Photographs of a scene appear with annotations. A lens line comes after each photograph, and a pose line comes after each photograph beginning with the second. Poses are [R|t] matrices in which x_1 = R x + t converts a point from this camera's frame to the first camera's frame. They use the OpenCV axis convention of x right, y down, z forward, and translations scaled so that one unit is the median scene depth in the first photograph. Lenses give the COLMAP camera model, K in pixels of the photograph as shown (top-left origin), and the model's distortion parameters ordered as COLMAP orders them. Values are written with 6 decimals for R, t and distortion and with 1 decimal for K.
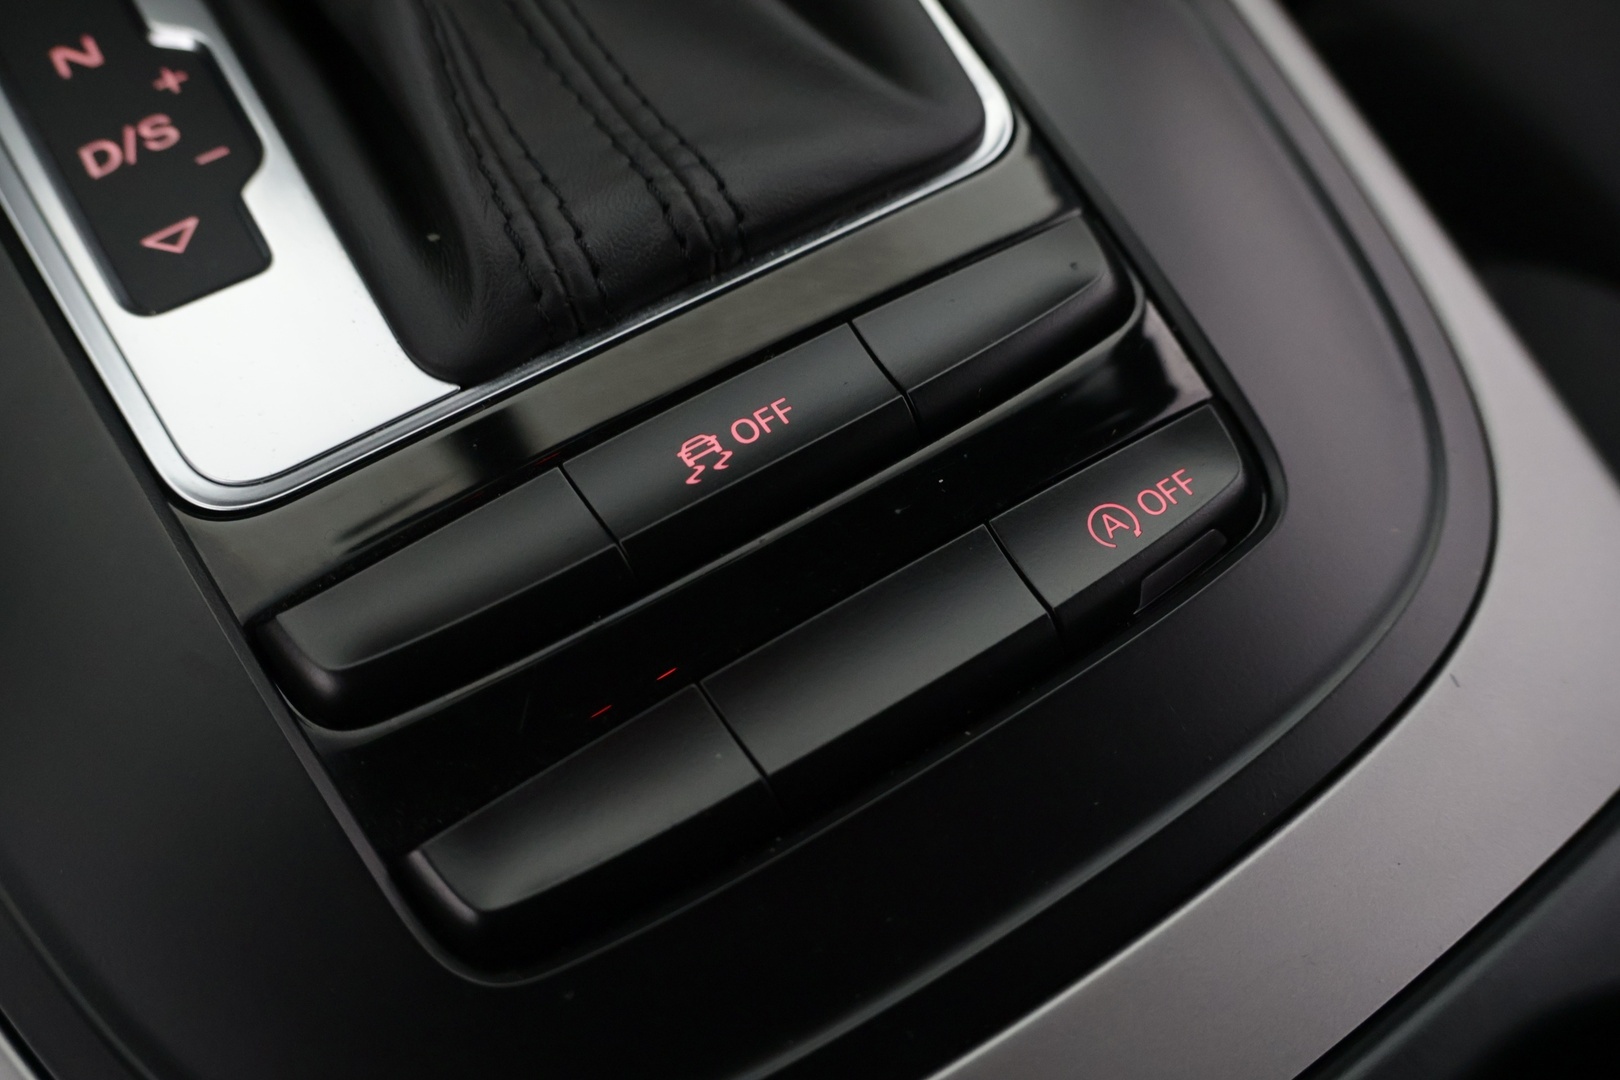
lens RADIAL K [[1421.3, 0, 805.1], [0, 1421.3, 543.4], [0, 0, 1]] dist [-0.011700, -0.002335]
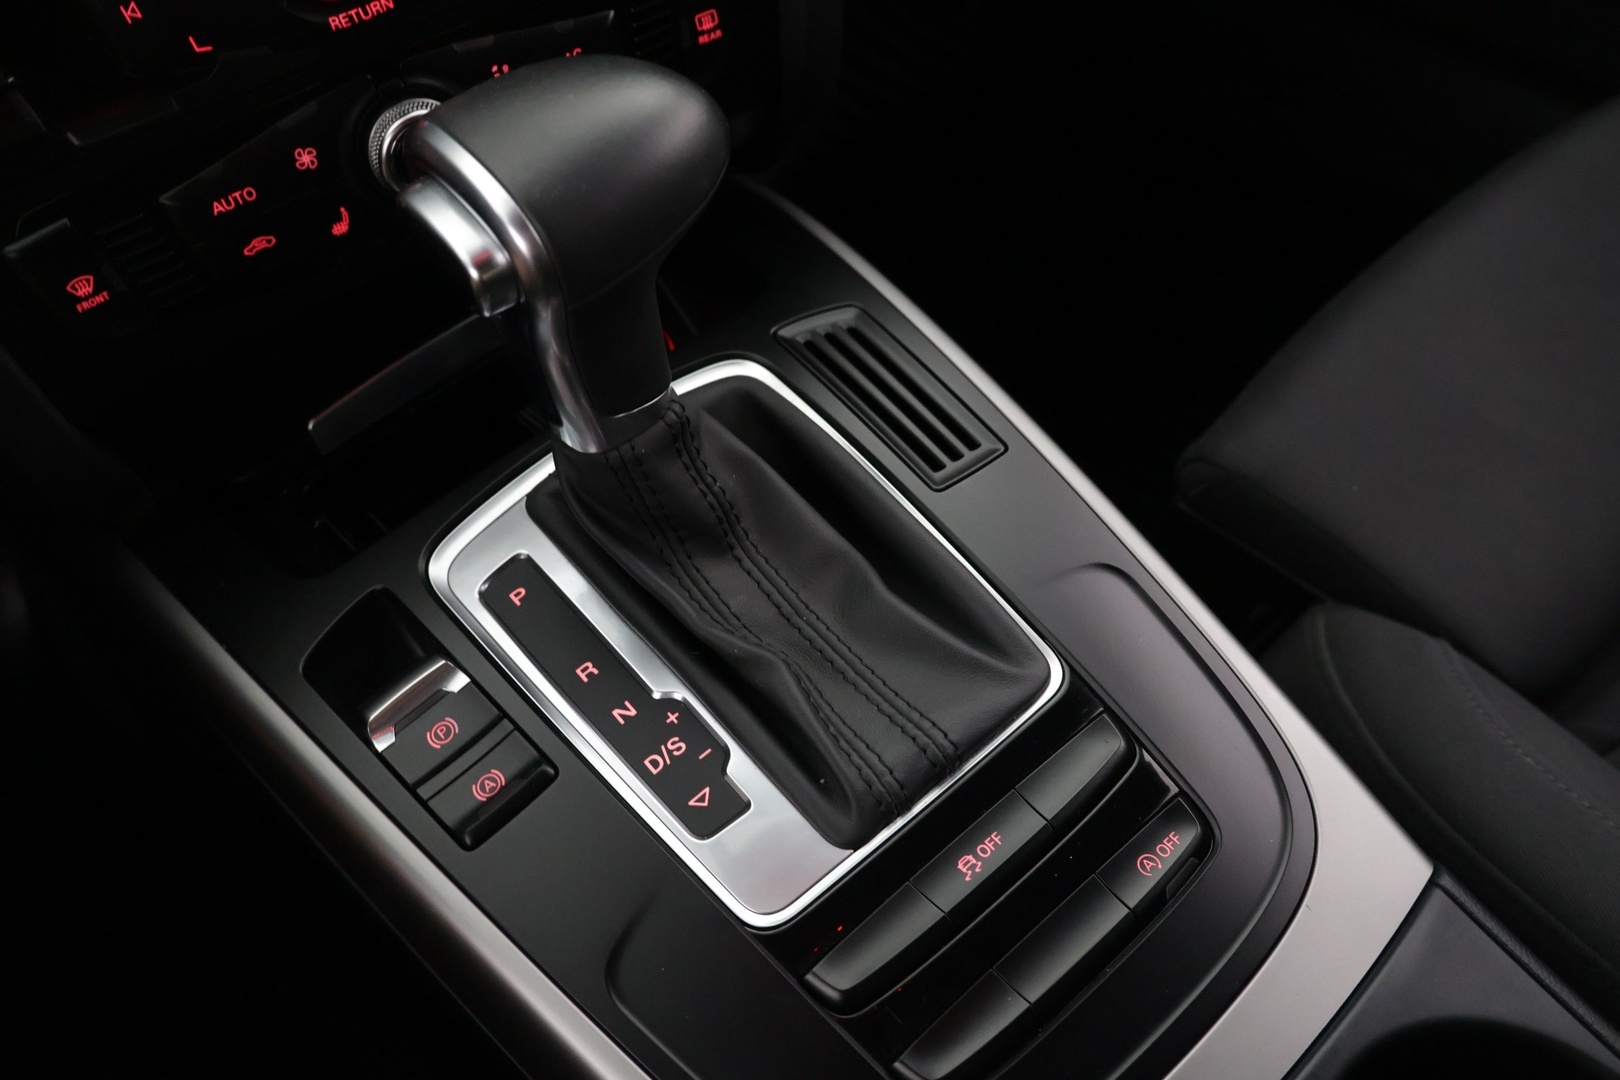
lens RADIAL K [[1421.3, 0, 816.7], [0, 1421.3, 539.1], [0, 0, 1]] dist [-0.011700, -0.002335]
pose [[0.986066, -0.161052, 0.041660, -0.301995], [0.165125, 0.977970, -0.127706, -0.302657], [-0.020175, 0.132805, 0.990937, -1.242668]]
